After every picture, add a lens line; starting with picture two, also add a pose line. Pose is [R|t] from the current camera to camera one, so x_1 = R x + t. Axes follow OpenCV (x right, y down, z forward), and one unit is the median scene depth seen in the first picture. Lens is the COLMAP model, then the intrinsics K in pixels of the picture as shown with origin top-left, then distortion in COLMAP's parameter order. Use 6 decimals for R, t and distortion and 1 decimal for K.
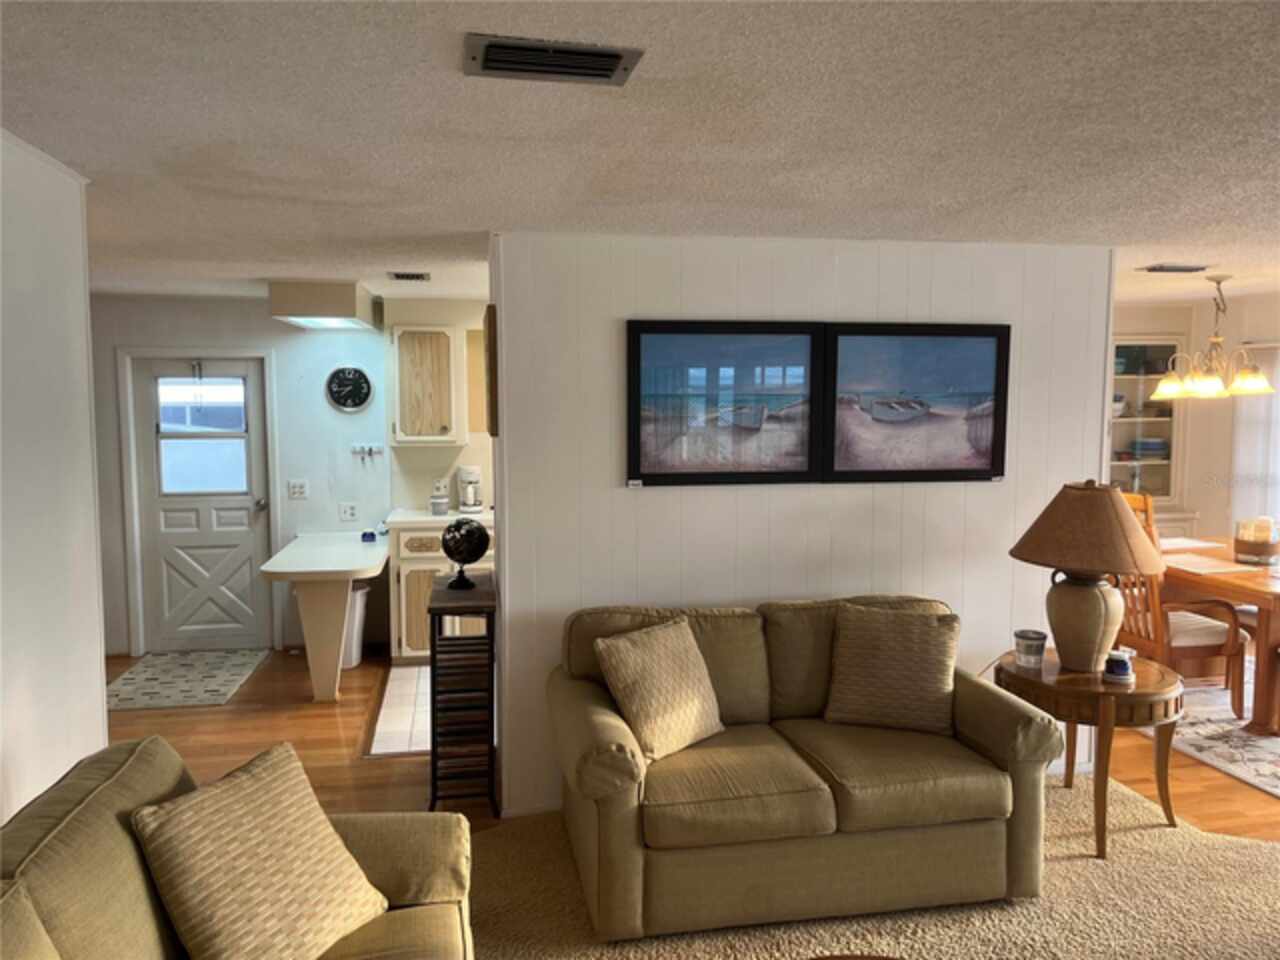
lens RADIAL K [[969.1, 0, 622.6], [0, 969.1, 483.3], [0, 0, 1]] dist [0.069391, -0.103686]
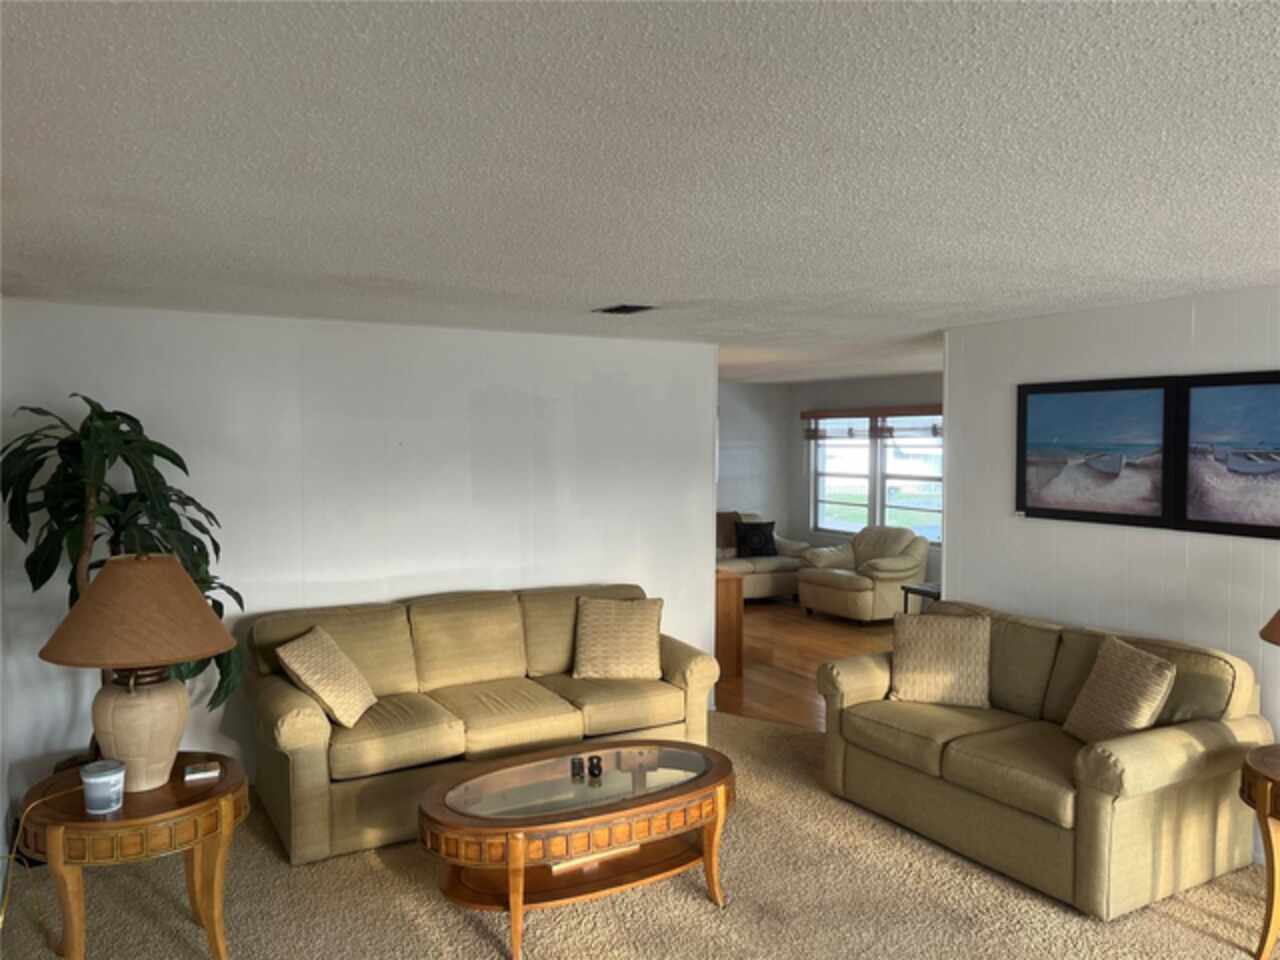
lens RADIAL K [[961.0, 0, 640.0], [0, 961.0, 480.0], [0, 0, 1]] dist [0.071032, -0.095596]
pose [[0.336566, 0.044129, -0.940625, 0.992506], [-0.081320, 0.996532, 0.017655, -0.025293], [0.938142, 0.070550, 0.338988, 0.114370]]
